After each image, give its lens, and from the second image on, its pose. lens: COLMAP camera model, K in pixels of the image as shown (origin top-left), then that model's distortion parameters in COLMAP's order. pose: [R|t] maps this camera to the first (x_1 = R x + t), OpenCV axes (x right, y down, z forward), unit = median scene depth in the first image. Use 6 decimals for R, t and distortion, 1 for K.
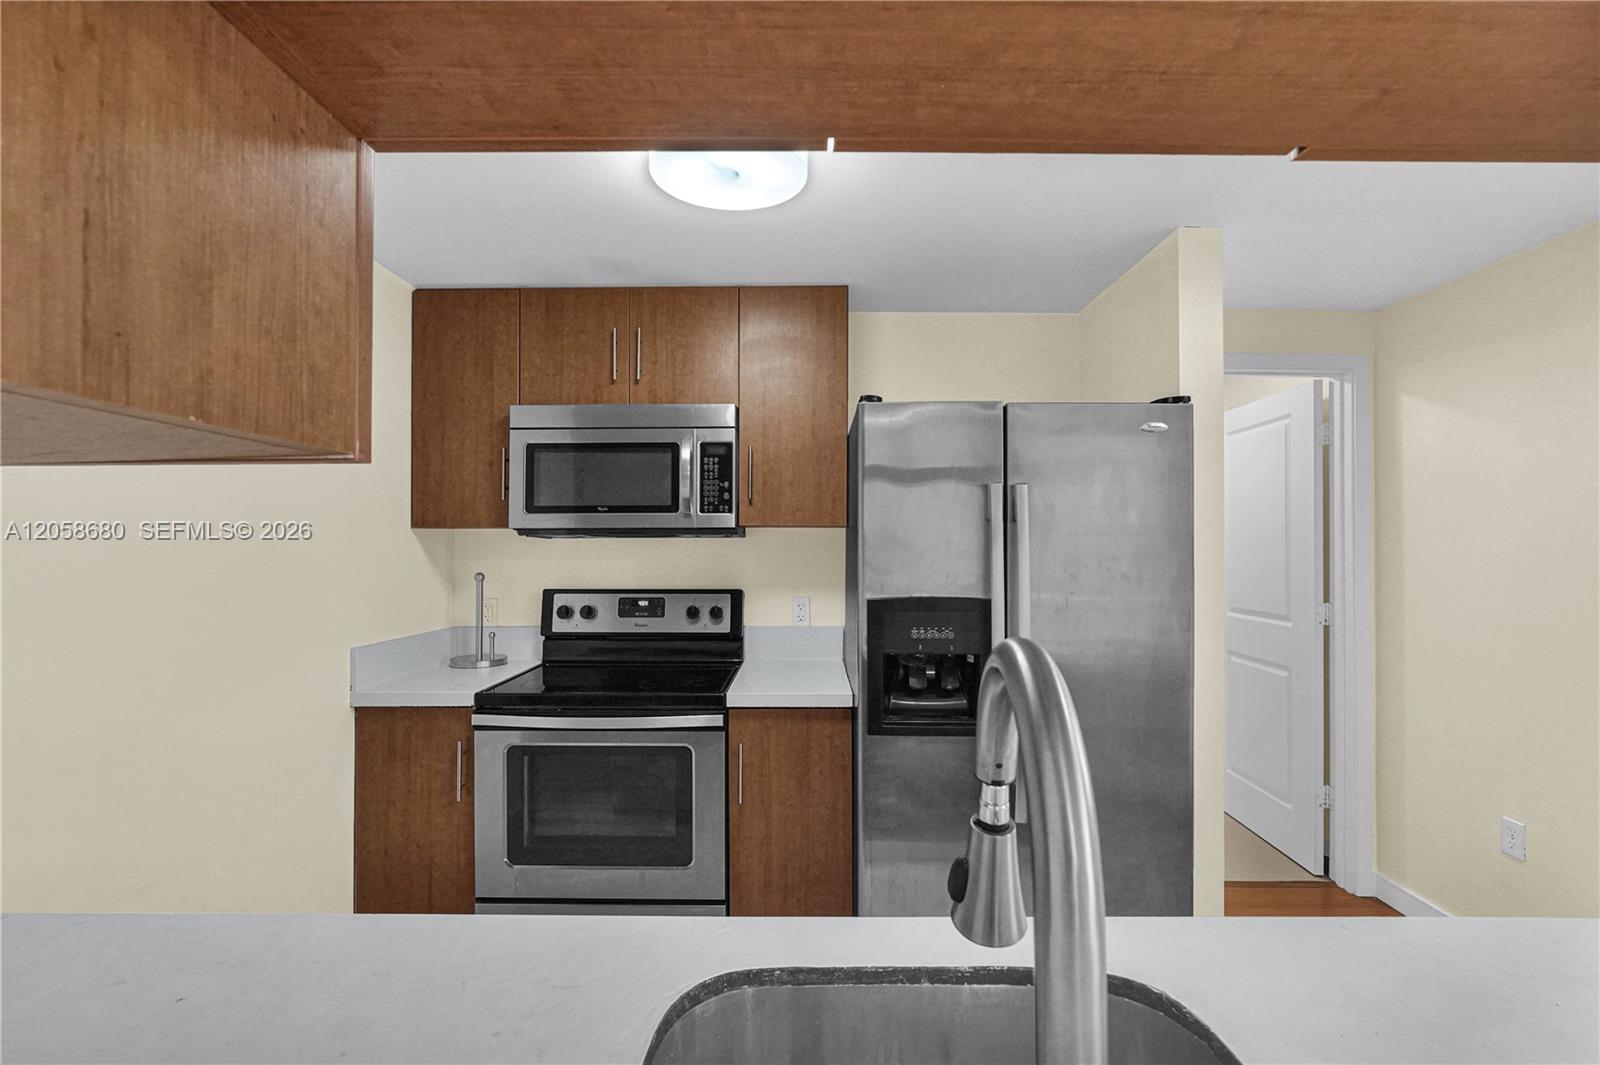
lens RADIAL K [[720.5, 0, 791.4], [0, 720.5, 538.9], [0, 0, 1]] dist [-0.009472, 0.009879]
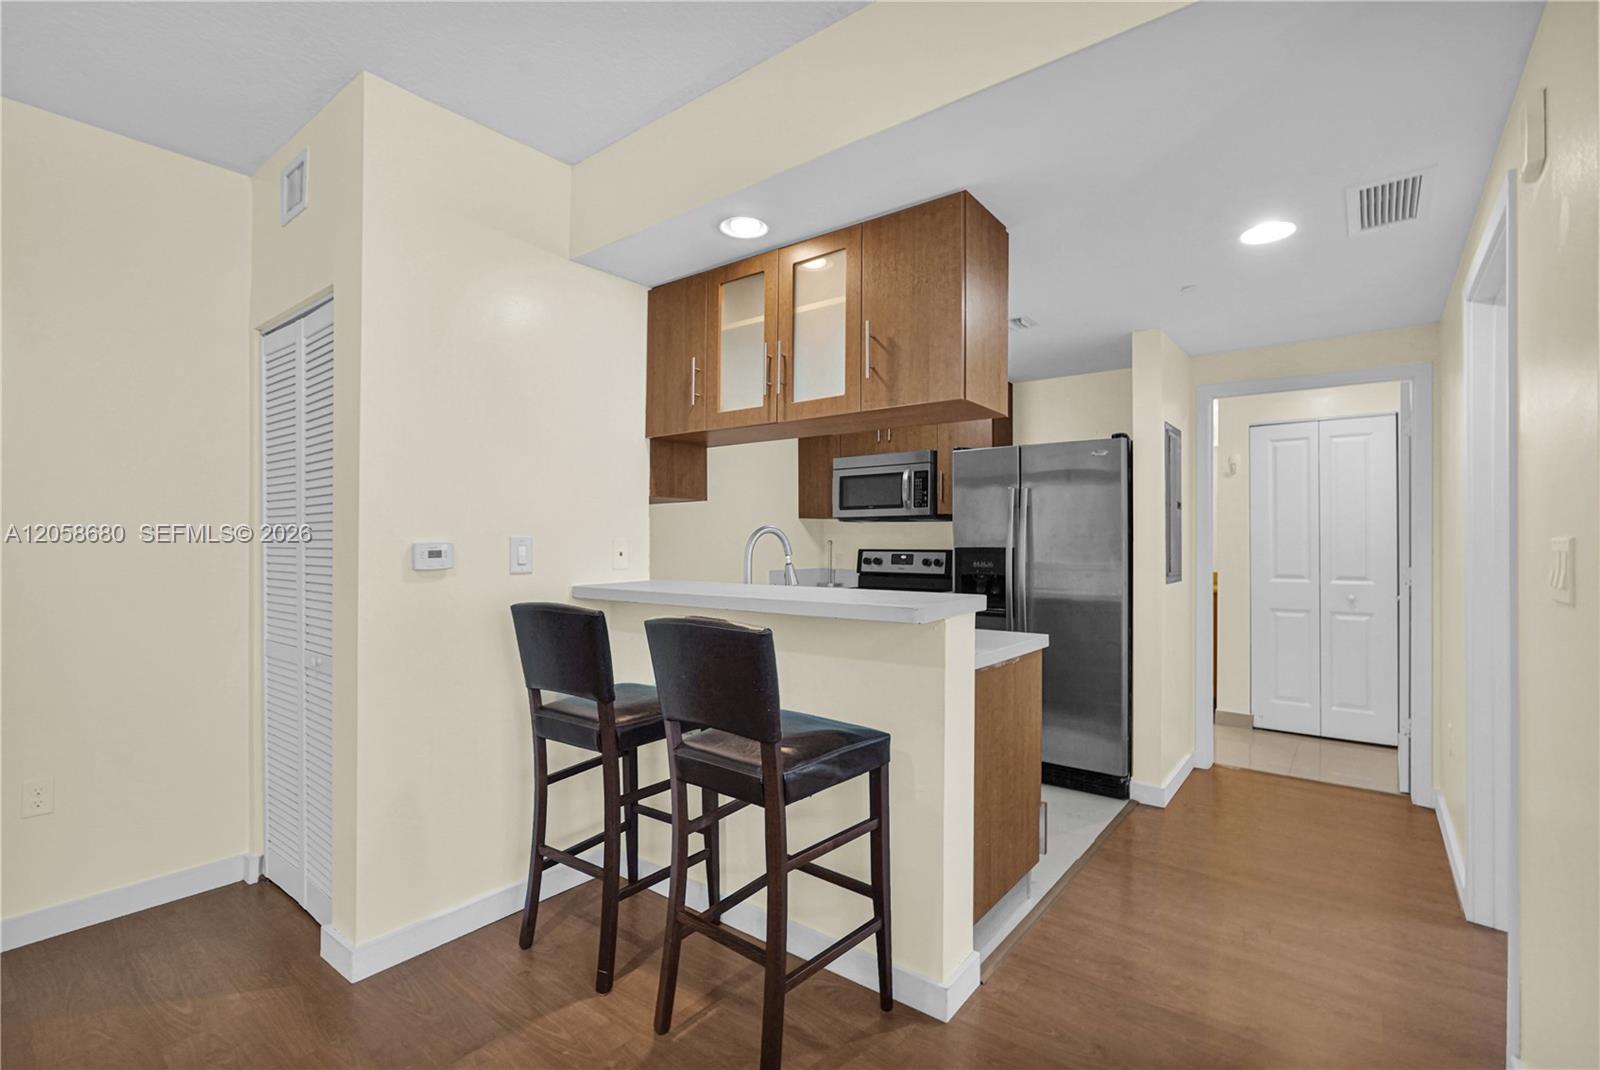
lens RADIAL K [[712.6, 0, 800.0], [0, 712.6, 535.0], [0, 0, 1]] dist [-0.001032, -0.000077]
pose [[0.796533, -0.005532, -0.604570, 0.759697], [0.005186, 0.999984, -0.002317, 0.039025], [0.604573, -0.001290, 0.796549, -0.683774]]
